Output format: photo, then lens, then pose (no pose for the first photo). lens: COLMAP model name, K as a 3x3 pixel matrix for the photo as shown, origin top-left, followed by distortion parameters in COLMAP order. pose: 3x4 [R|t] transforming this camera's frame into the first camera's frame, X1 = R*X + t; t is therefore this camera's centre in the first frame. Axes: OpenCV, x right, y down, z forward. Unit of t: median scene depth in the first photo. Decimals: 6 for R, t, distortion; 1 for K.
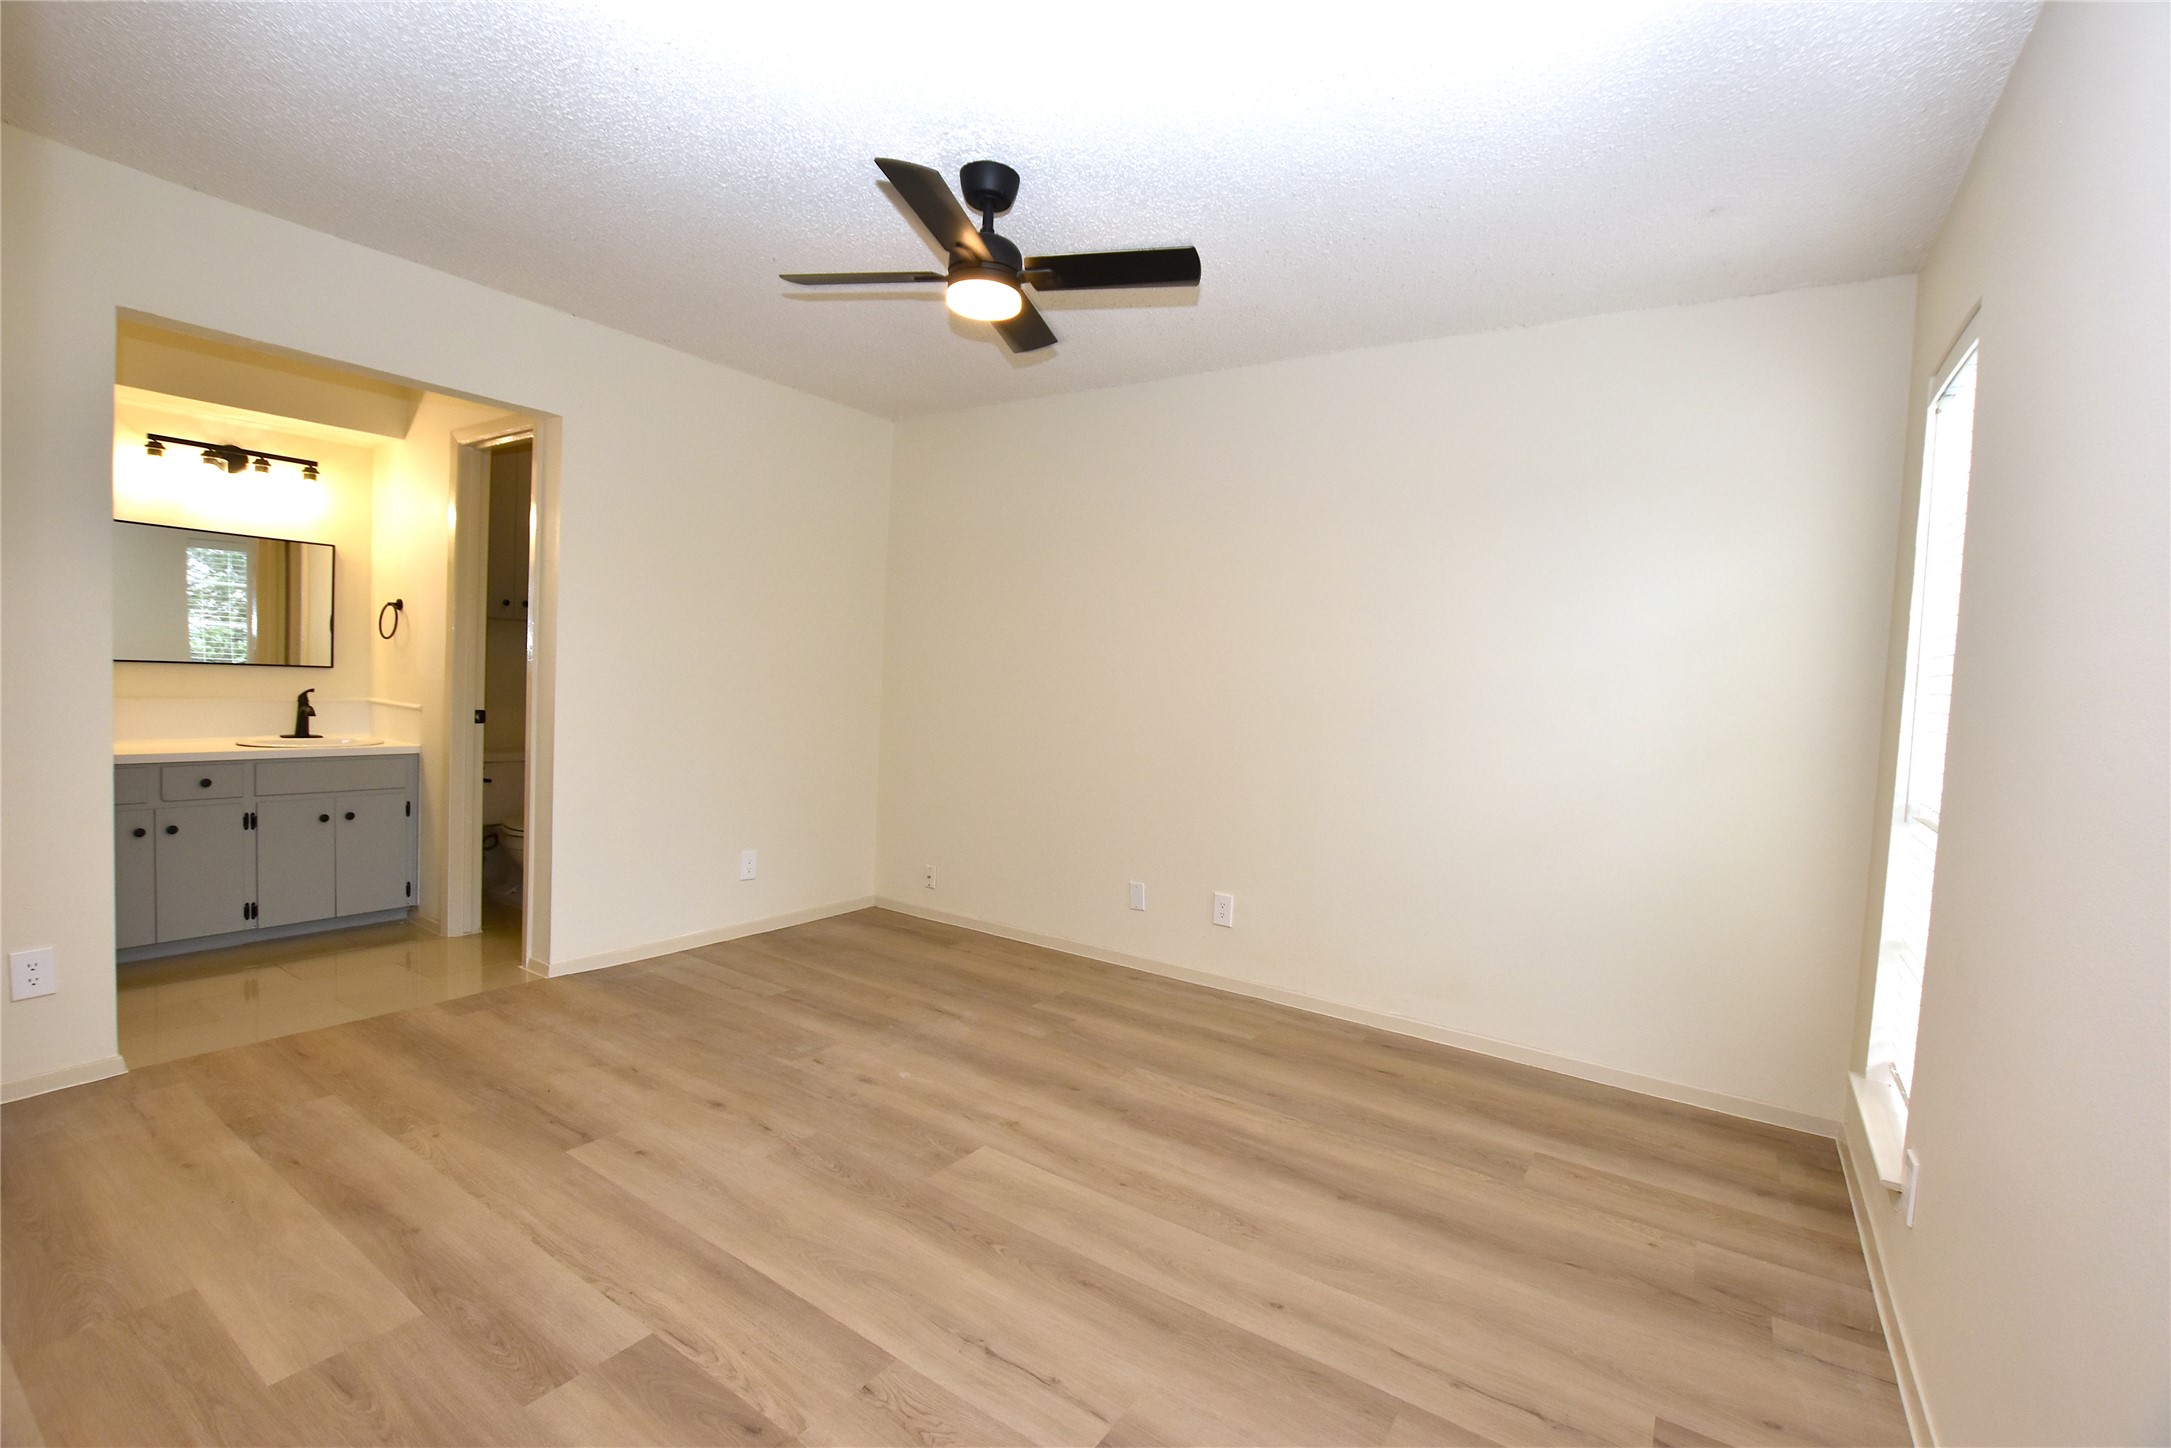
lens RADIAL K [[957.1, 0, 1083.9], [0, 957.1, 718.8], [0, 0, 1]] dist [-0.033371, 0.005383]
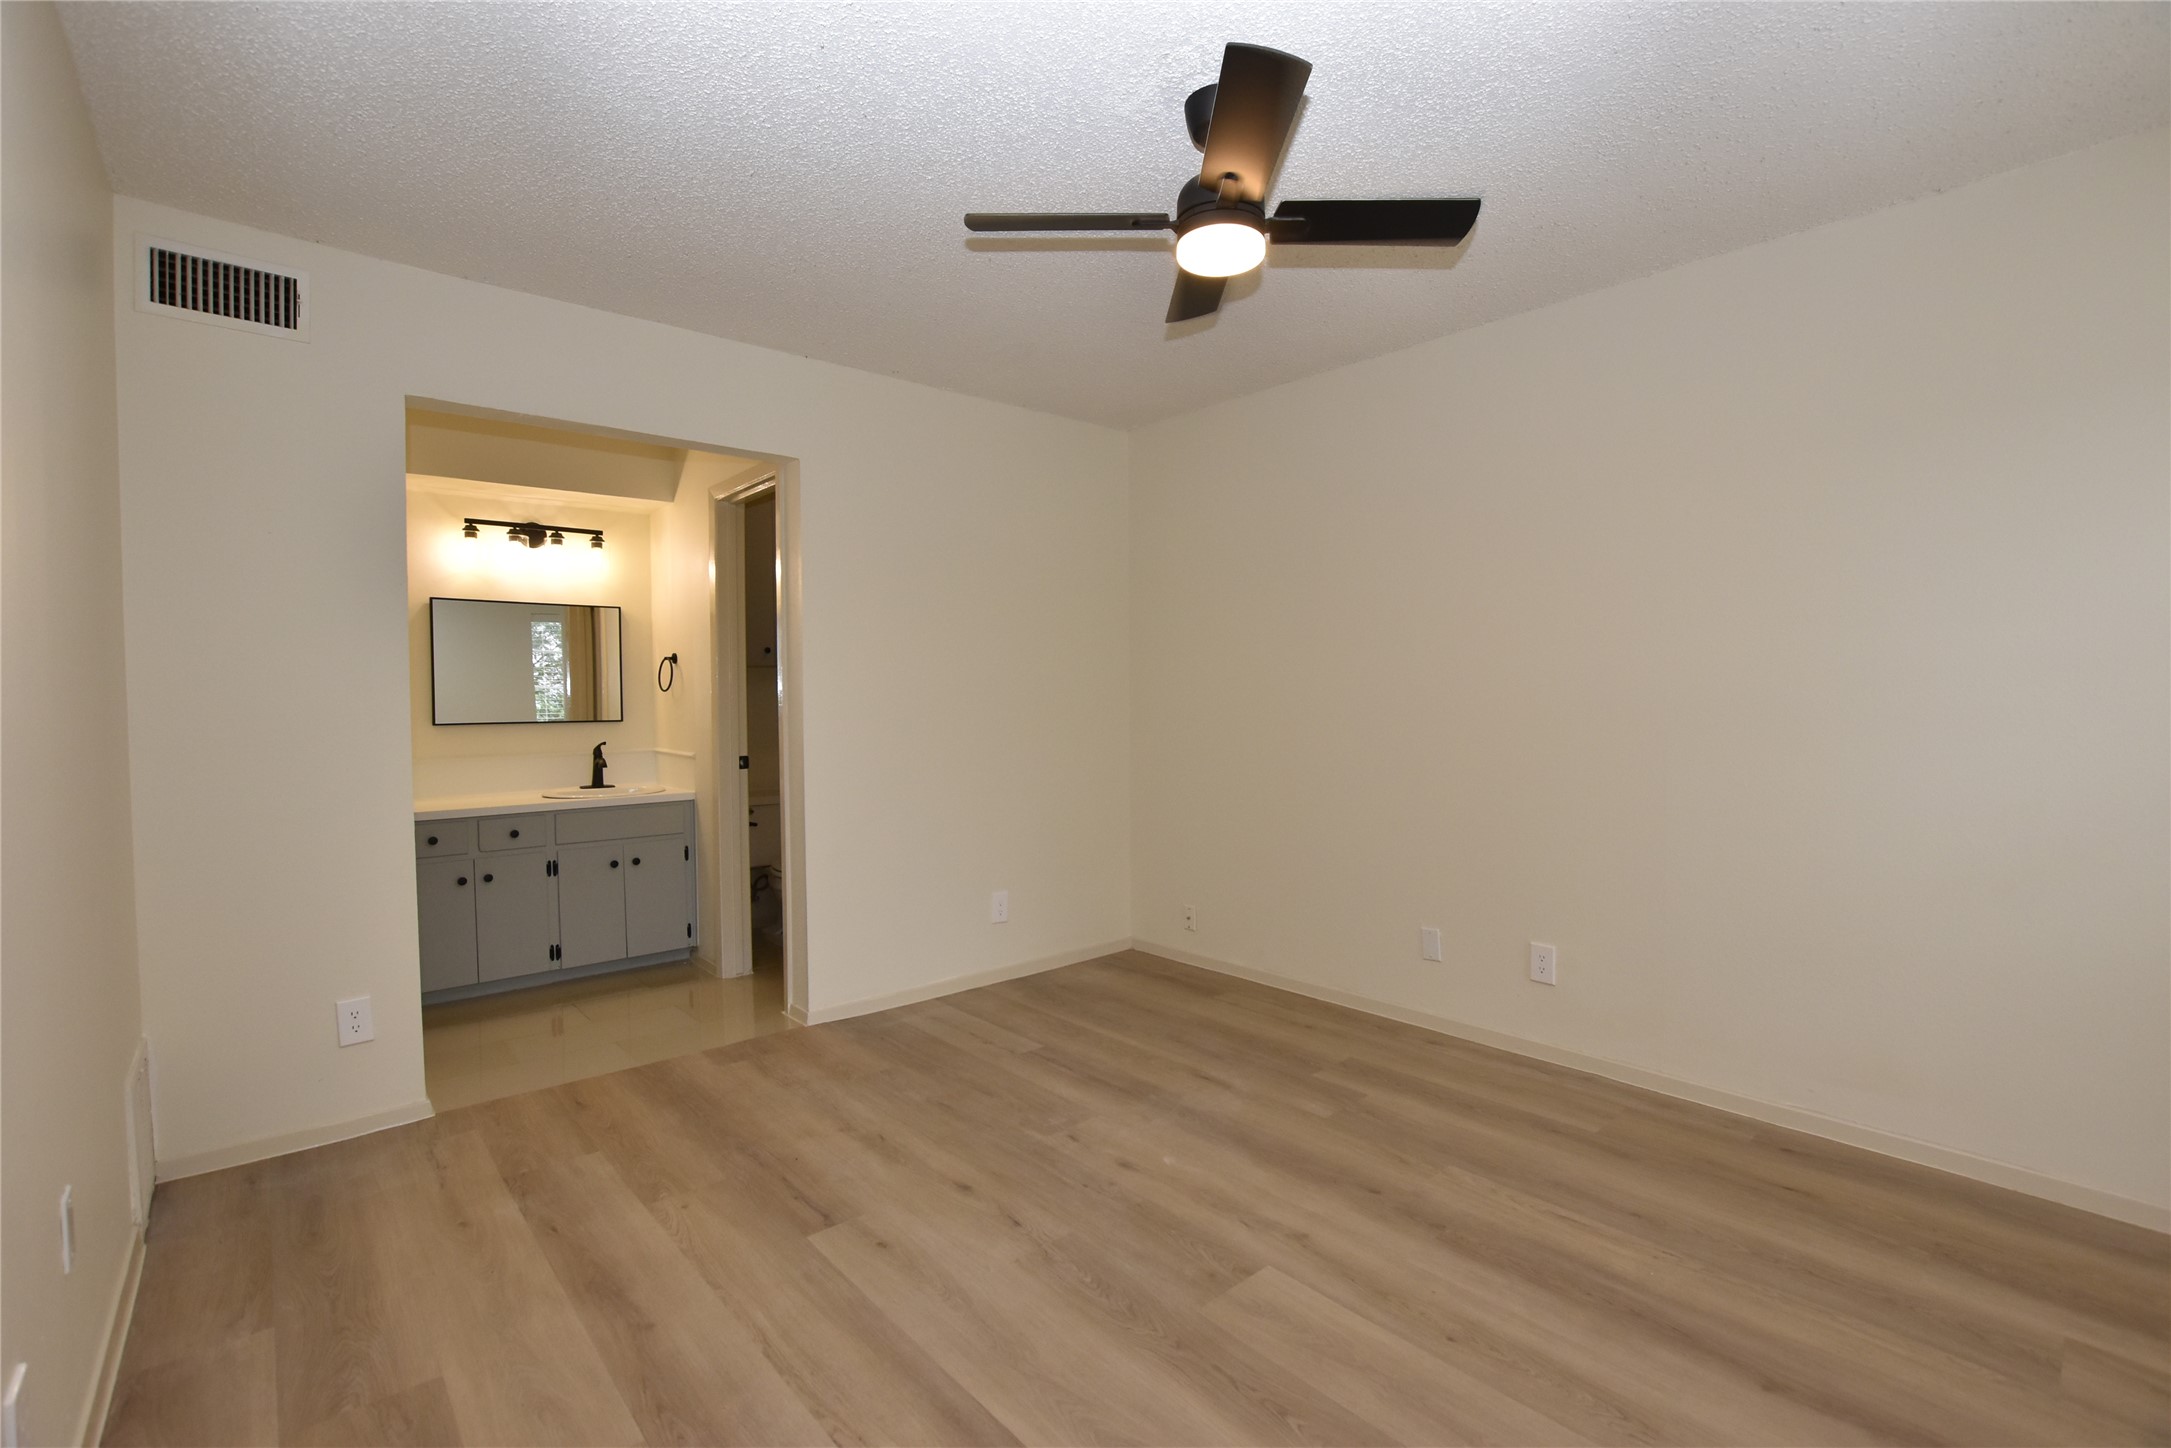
lens RADIAL K [[957.1, 0, 1083.9], [0, 957.1, 718.8], [0, 0, 1]] dist [-0.033371, 0.005383]
pose [[0.965078, -0.047944, -0.257536, -0.021371], [0.042024, 0.998712, -0.028446, -0.006638], [0.258569, 0.016630, 0.965850, 0.136654]]
